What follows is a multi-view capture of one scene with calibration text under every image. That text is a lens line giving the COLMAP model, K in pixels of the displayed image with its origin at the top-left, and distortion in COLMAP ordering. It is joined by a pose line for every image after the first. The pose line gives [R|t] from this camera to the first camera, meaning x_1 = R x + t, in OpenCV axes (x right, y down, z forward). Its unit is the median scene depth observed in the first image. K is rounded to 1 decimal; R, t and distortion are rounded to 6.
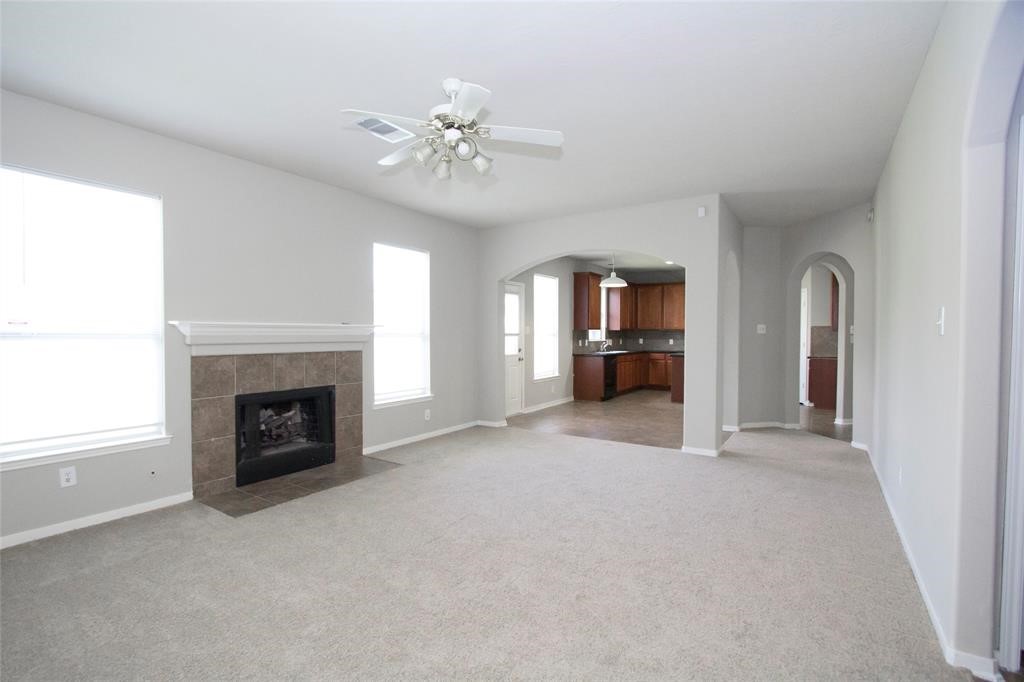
lens RADIAL K [[470.7, 0, 504.8], [0, 470.7, 341.1], [0, 0, 1]] dist [-0.012100, 0.000710]
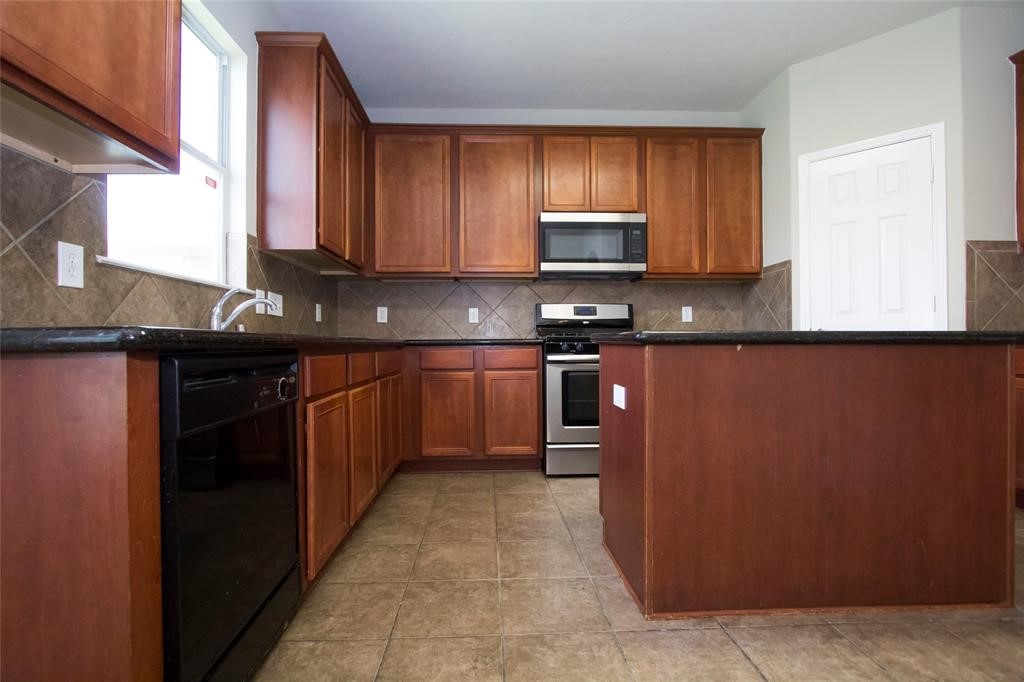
lens RADIAL K [[470.7, 0, 504.8], [0, 470.7, 341.1], [0, 0, 1]] dist [-0.012100, 0.000710]
pose [[0.804636, -0.003185, 0.593760, 0.180298], [0.018890, 0.999617, -0.020237, 0.028674], [-0.593468, 0.027499, 0.804388, 0.752687]]
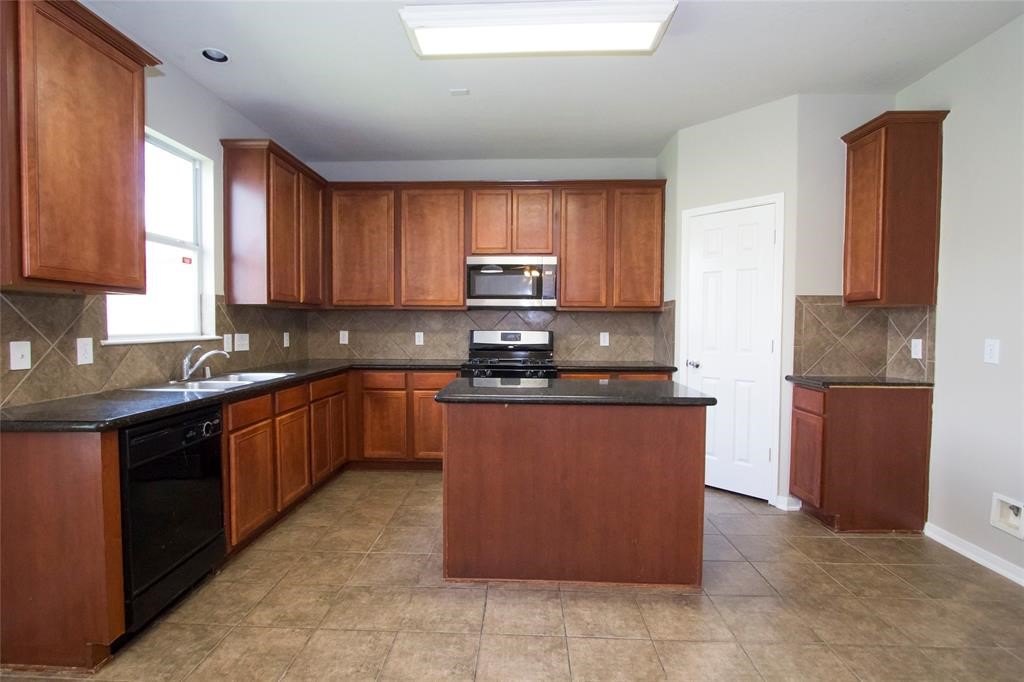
lens RADIAL K [[491.7, 0, 504.9], [0, 491.7, 341.6], [0, 0, 1]] dist [-0.013552, 0.000100]
pose [[0.847727, -0.017200, 0.530153, 0.204574], [0.008337, 0.999783, 0.019106, -0.003462], [-0.530367, -0.011777, 0.847687, 0.639225]]
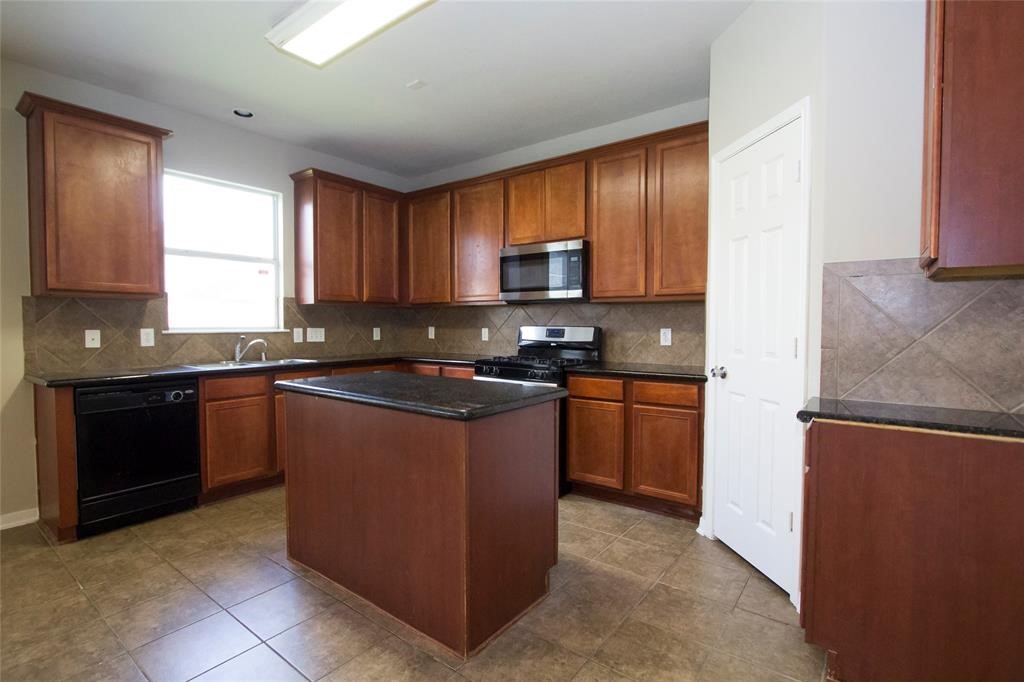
lens RADIAL K [[483.9, 0, 508.3], [0, 483.9, 342.8], [0, 0, 1]] dist [-0.015790, 0.000128]
pose [[0.998768, 0.000313, -0.049621, 0.416034], [0.000596, 0.999833, 0.018291, 0.001227], [0.049618, -0.018298, 0.998601, 0.617142]]
